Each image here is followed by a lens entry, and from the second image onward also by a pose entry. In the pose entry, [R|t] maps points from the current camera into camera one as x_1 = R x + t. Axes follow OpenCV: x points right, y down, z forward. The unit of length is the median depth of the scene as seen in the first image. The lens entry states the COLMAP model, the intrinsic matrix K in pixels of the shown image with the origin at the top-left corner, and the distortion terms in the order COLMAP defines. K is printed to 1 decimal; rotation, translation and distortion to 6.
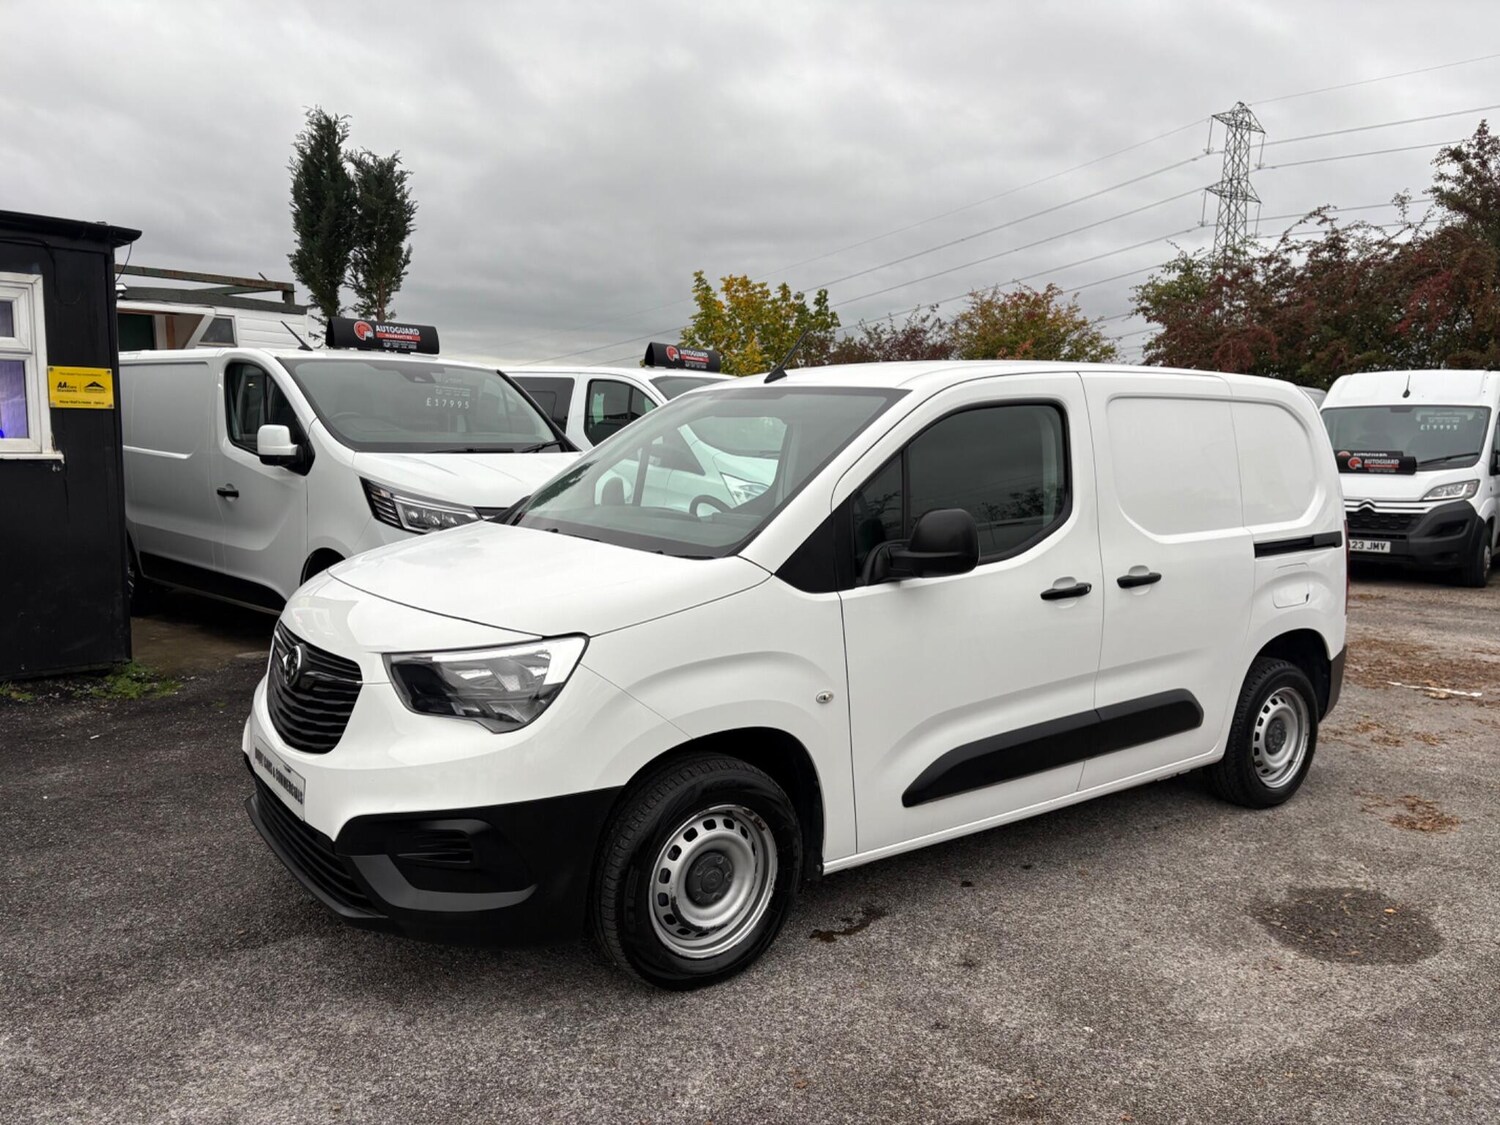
lens RADIAL K [[1136.0, 0, 757.0], [0, 1136.0, 570.6], [0, 0, 1]] dist [0.043401, -0.033161]
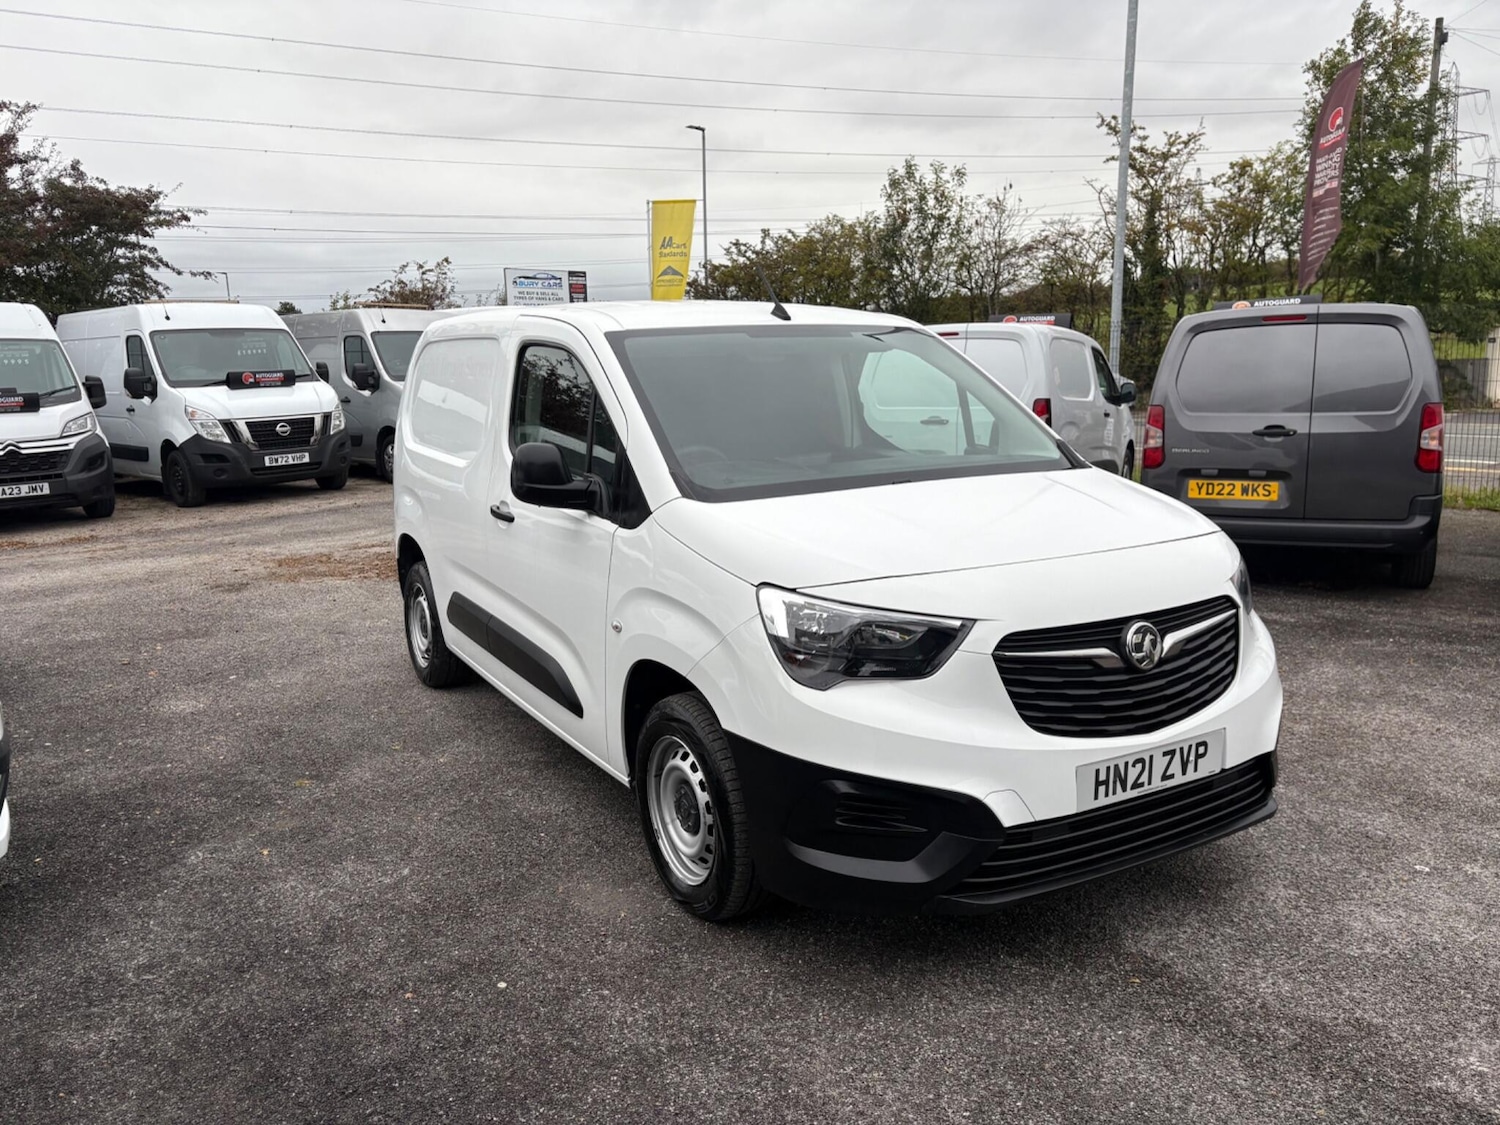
lens RADIAL K [[1136.0, 0, 741.2], [0, 1136.0, 569.1], [0, 0, 1]] dist [0.043401, -0.033161]
pose [[0.106709, -0.200512, 0.973862, -0.886350], [0.145268, 0.972089, 0.184230, -0.124750], [-0.983621, 0.121812, 0.132859, 0.815252]]
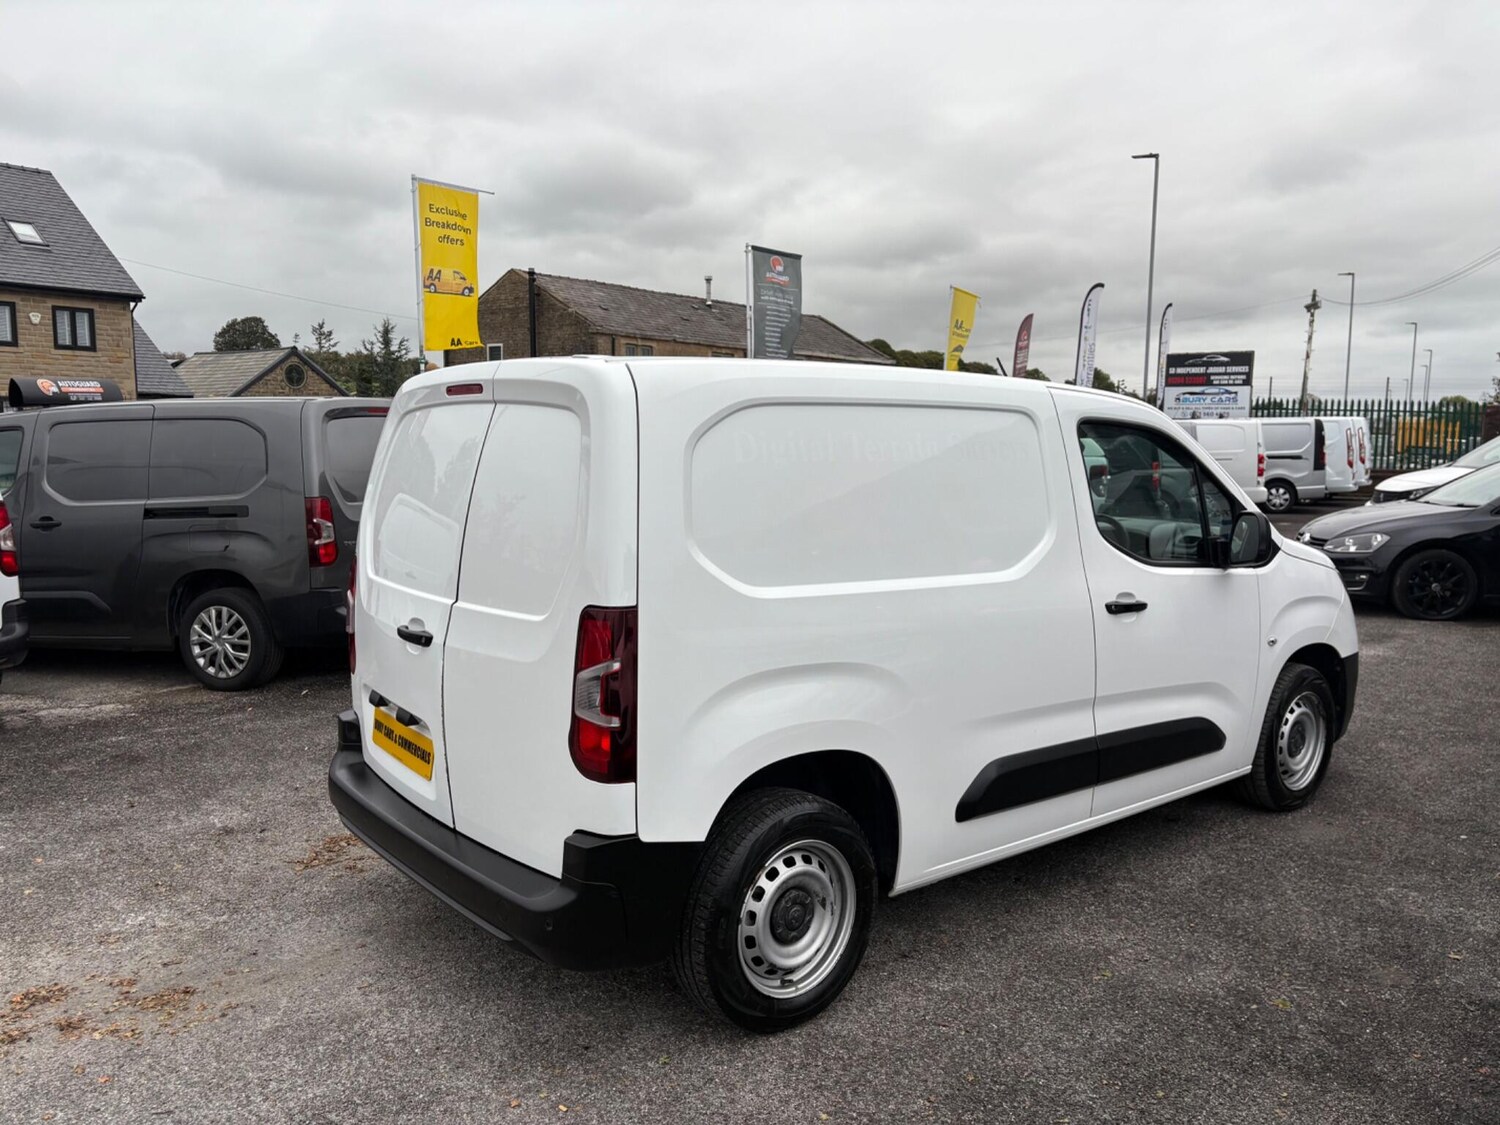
lens RADIAL K [[1137.3, 0, 761.2], [0, 1137.3, 568.6], [0, 0, 1]] dist [0.036234, -0.018810]
pose [[-0.997907, -0.016489, -0.062535, 0.309809], [-0.030817, 0.971354, 0.235631, -0.241428], [0.056858, 0.237065, -0.969829, 1.902907]]
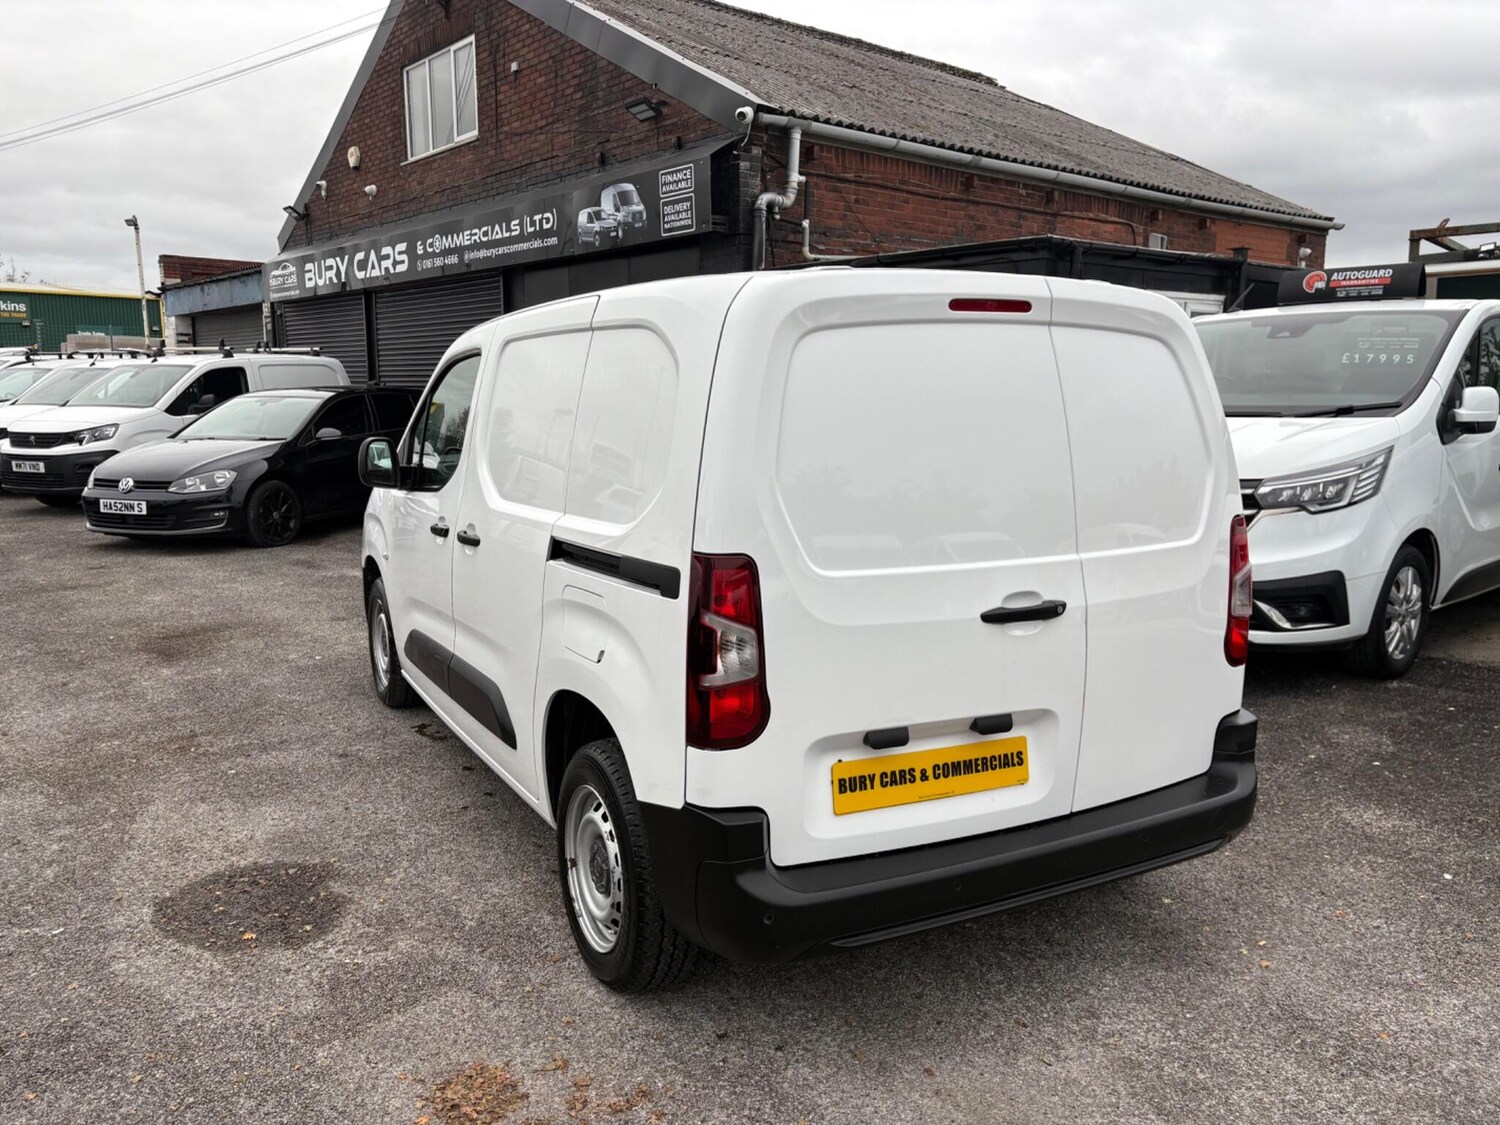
lens RADIAL K [[1136.0, 0, 744.5], [0, 1136.0, 565.5], [0, 0, 1]] dist [0.043401, -0.033161]
pose [[-0.141613, 0.137047, -0.980390, 1.046028], [-0.125522, 0.979891, 0.155108, -0.122470], [0.981932, 0.145026, -0.121563, 1.149844]]
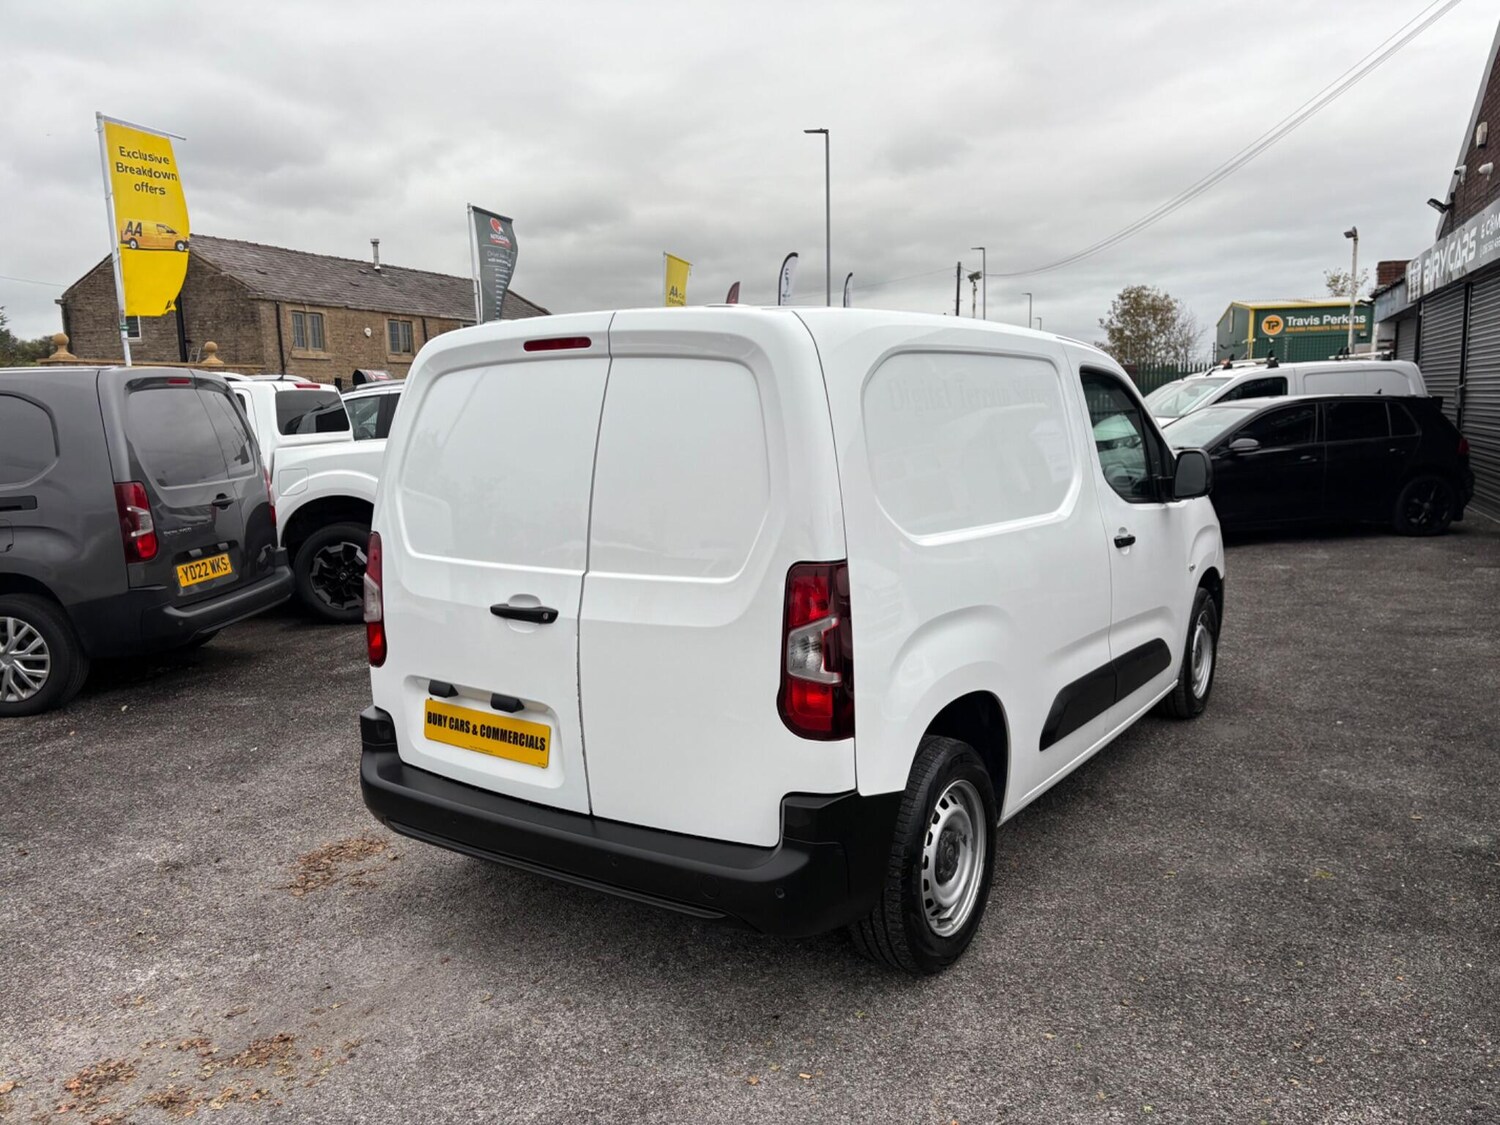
lens RADIAL K [[1137.3, 0, 762.0], [0, 1137.3, 565.3], [0, 0, 1]] dist [0.036234, -0.018810]
pose [[-0.938372, 0.049922, -0.342003, 0.569556], [-0.038890, 0.967979, 0.248000, -0.220626], [0.343433, 0.246016, -0.906383, 1.843404]]
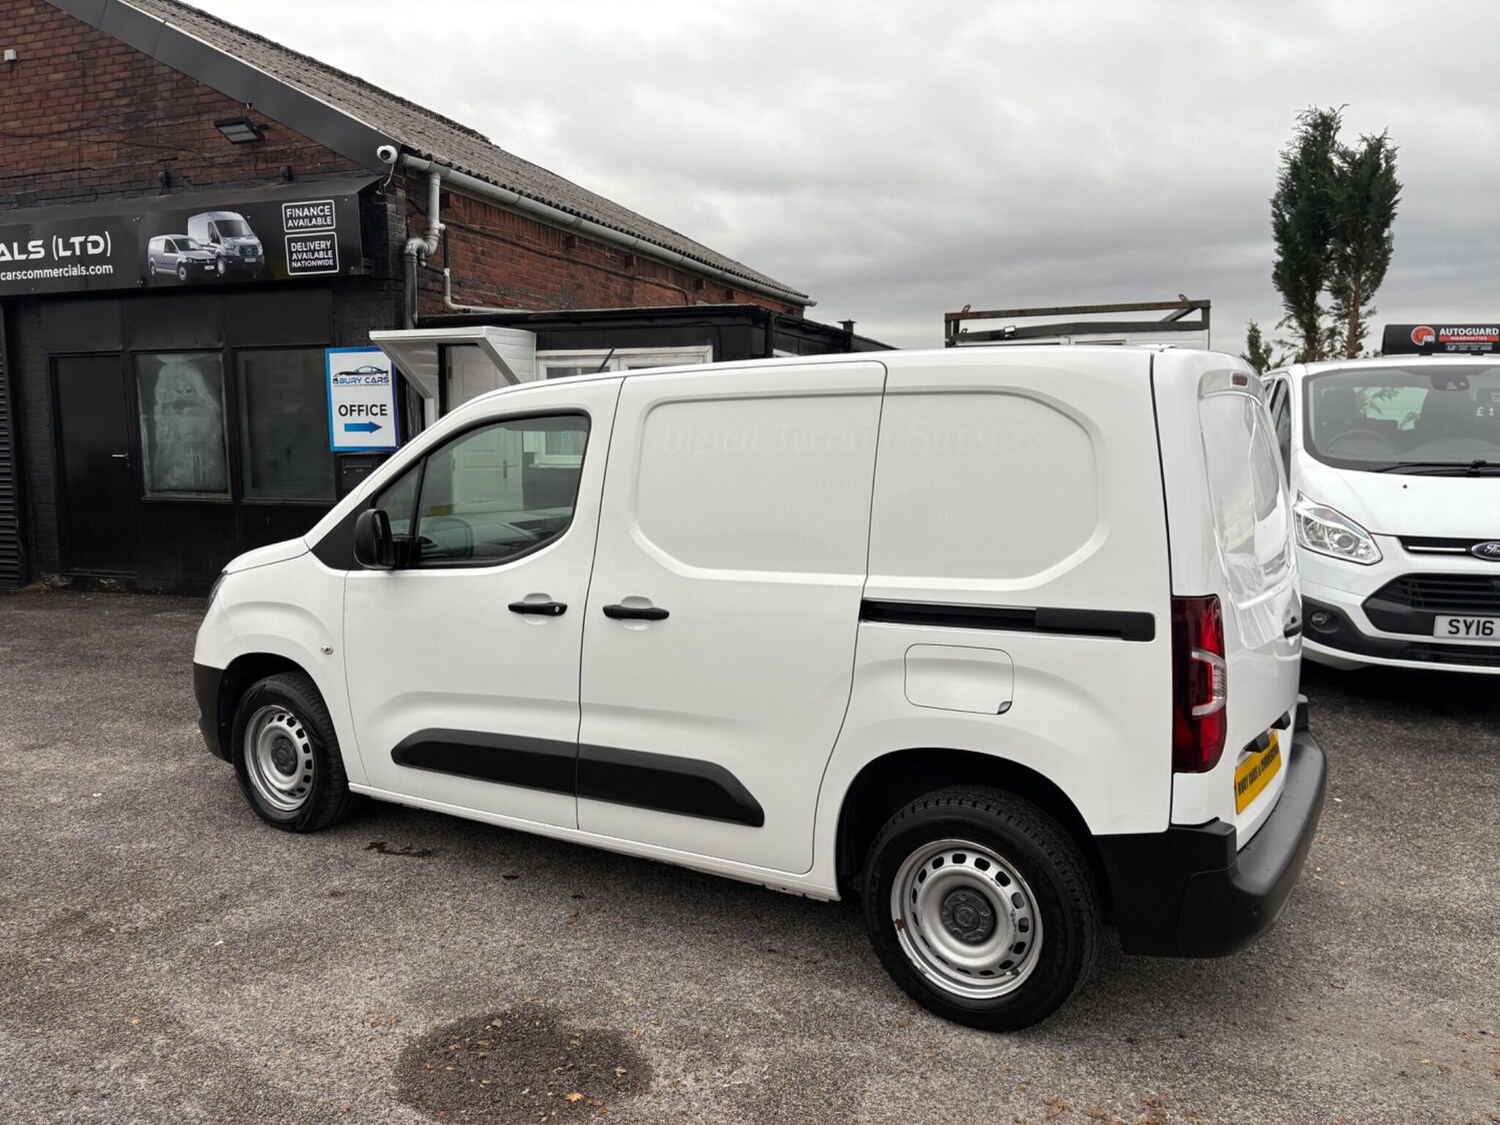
lens RADIAL K [[1136.0, 0, 759.3], [0, 1136.0, 569.2], [0, 0, 1]] dist [0.043401, -0.033161]
pose [[0.380583, 0.089116, -0.920443, 0.993620], [-0.102407, 0.993285, 0.053825, -0.069001], [0.919059, 0.073775, 0.387153, 0.647719]]
